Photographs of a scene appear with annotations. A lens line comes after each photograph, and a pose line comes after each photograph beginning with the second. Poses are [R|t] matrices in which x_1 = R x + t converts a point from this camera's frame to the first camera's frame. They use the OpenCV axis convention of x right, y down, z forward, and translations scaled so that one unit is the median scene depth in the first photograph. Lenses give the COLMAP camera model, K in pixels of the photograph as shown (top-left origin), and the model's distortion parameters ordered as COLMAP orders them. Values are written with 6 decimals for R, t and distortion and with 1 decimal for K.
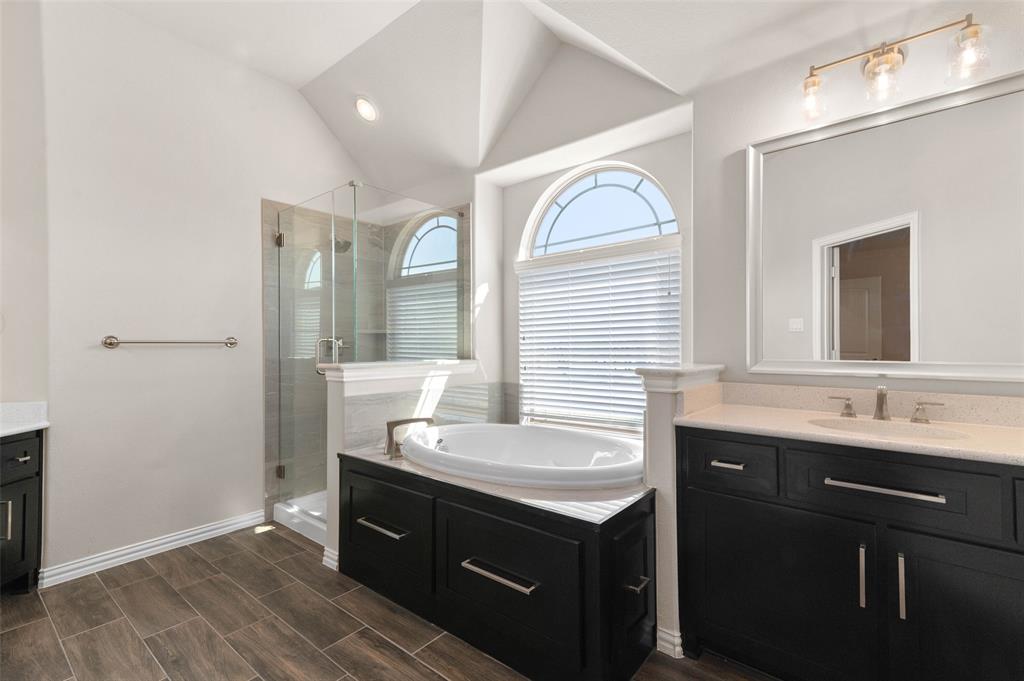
lens RADIAL K [[463.8, 0, 511.7], [0, 463.8, 342.3], [0, 0, 1]] dist [0.025244, 0.000220]
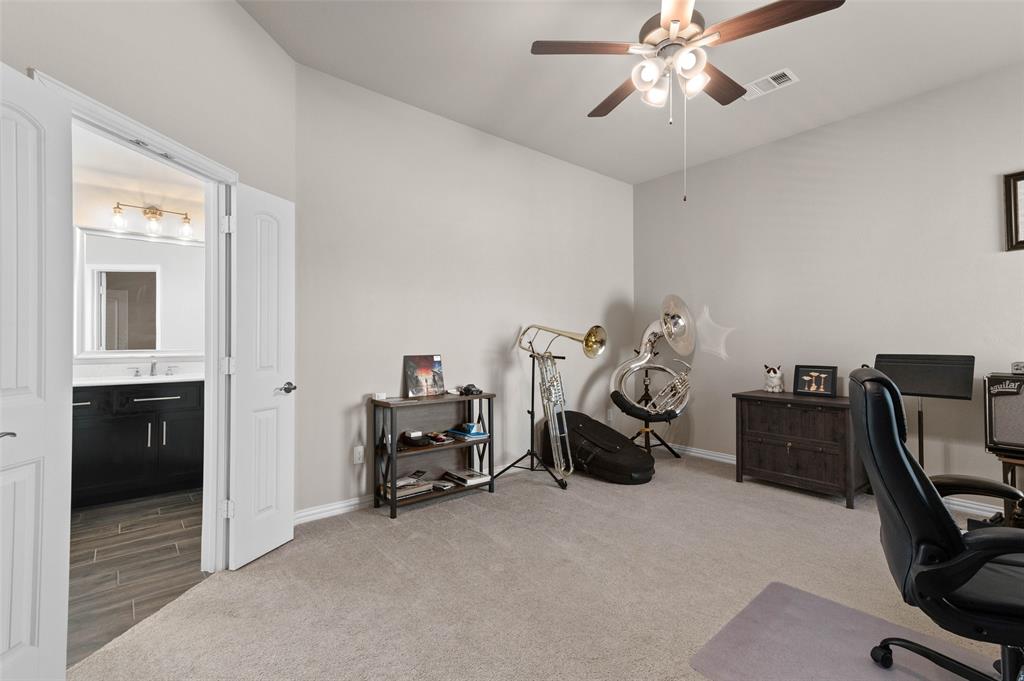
lens RADIAL K [[463.8, 0, 511.5], [0, 463.8, 334.1], [0, 0, 1]] dist [0.025244, 0.000220]
pose [[0.180893, 0.006277, 0.983483, -0.931624], [-0.011131, 0.999929, -0.004335, -0.037320], [-0.983440, -0.010163, 0.180950, -0.909105]]
